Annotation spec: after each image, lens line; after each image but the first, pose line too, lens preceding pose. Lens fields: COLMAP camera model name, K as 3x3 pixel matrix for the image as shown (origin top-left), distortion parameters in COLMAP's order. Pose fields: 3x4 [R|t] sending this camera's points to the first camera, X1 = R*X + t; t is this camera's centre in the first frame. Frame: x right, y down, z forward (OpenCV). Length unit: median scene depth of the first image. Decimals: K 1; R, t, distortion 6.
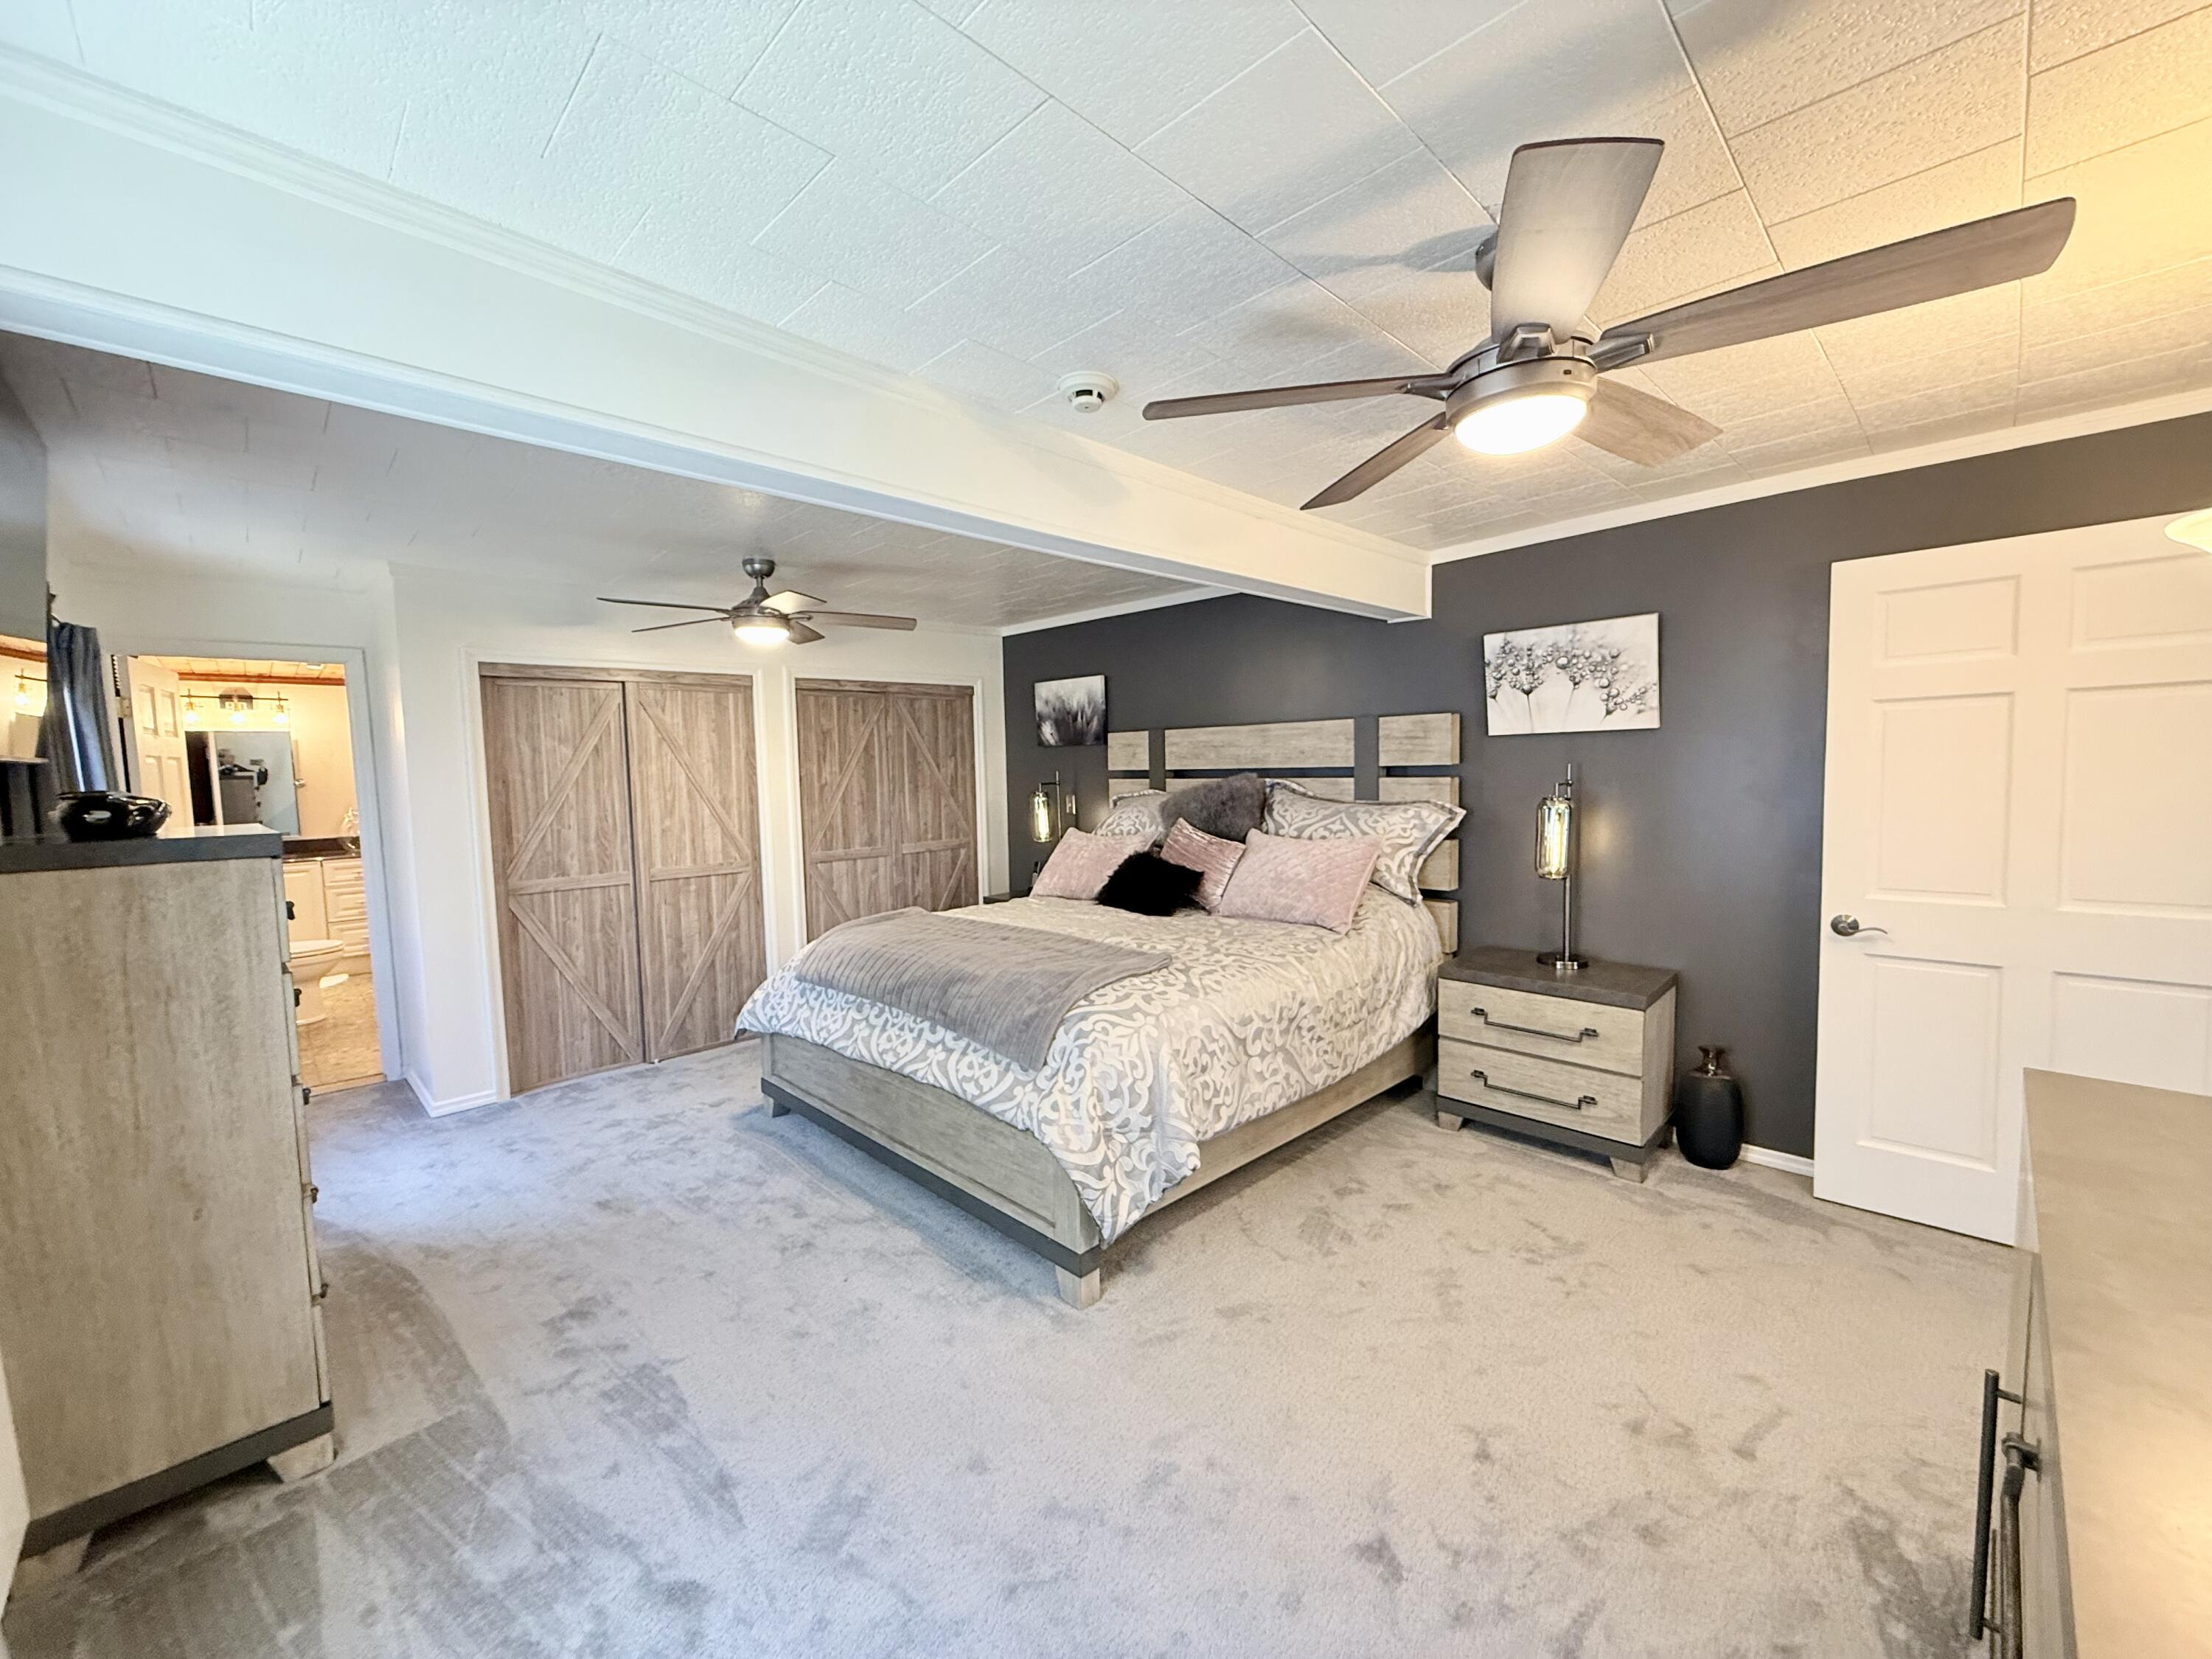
lens RADIAL K [[876.7, 0, 1117.2], [0, 876.7, 842.3], [0, 0, 1]] dist [-0.000029, 0.000054]
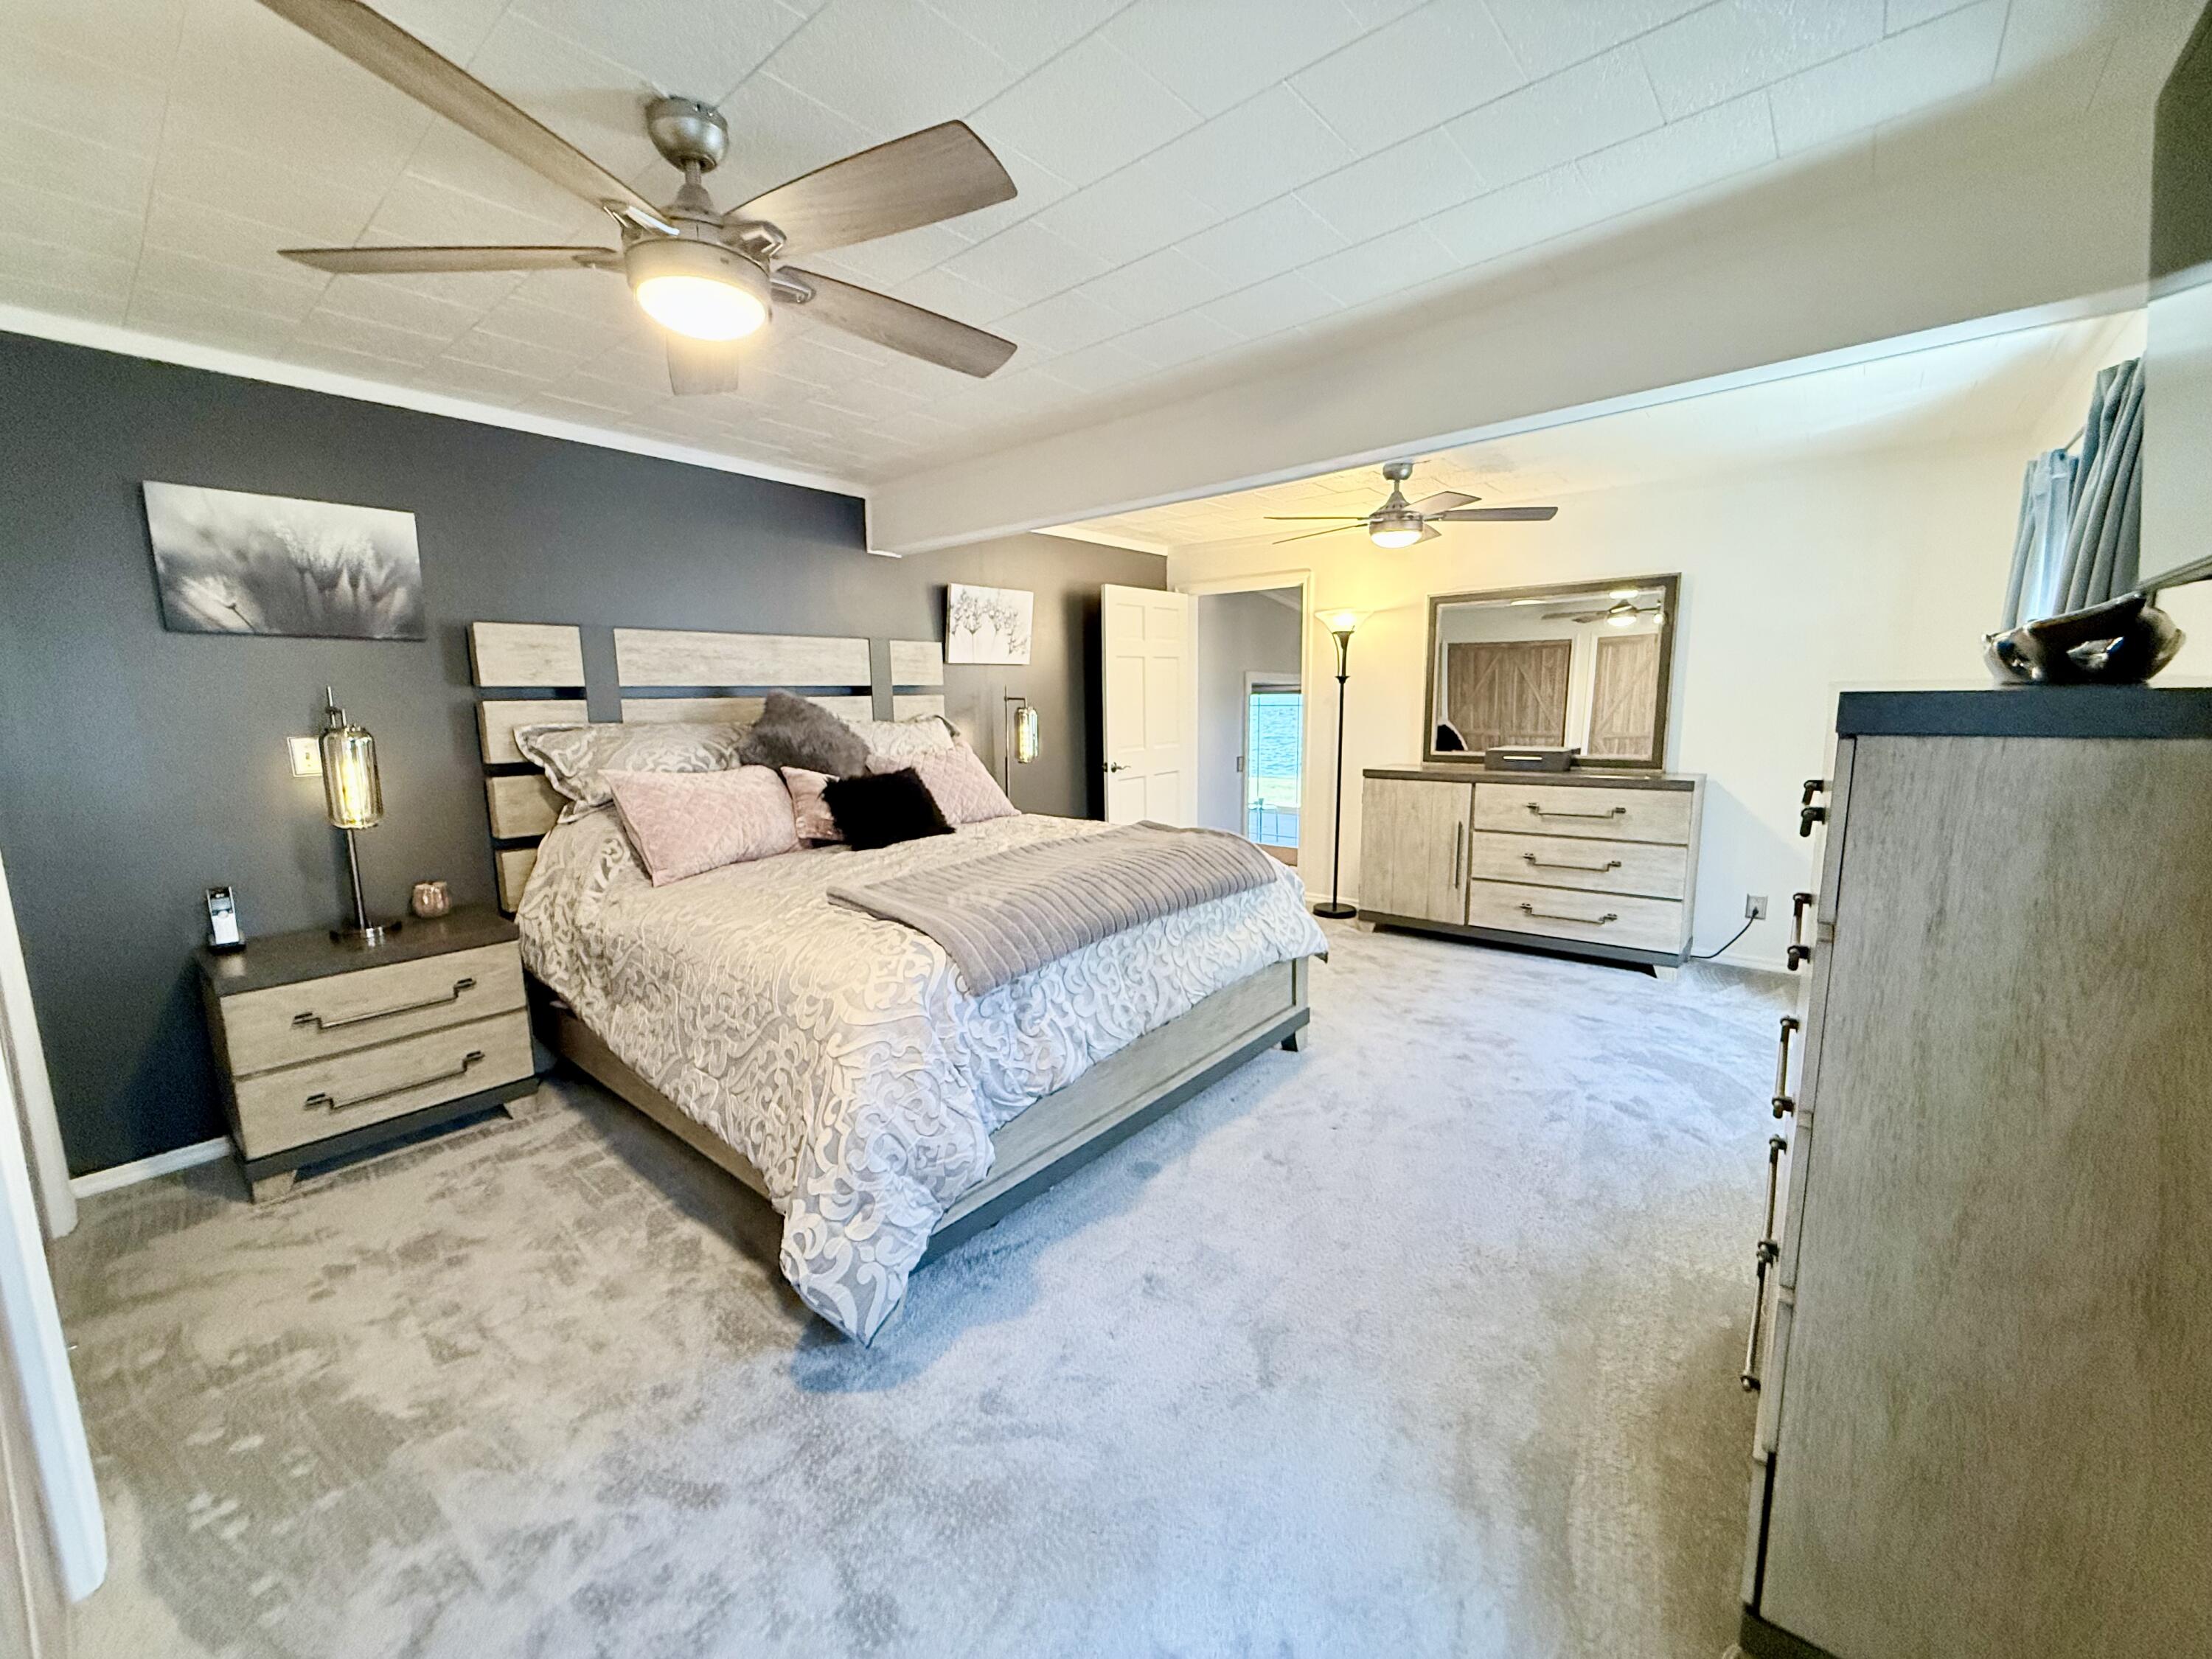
lens RADIAL K [[876.7, 0, 1103.2], [0, 876.7, 834.0], [0, 0, 1]] dist [-0.000029, 0.000054]
pose [[-0.076405, -0.149454, 0.985812, -0.628849], [0.087151, 0.983917, 0.155922, -0.038404], [-0.993261, 0.097828, -0.062151, 0.612659]]
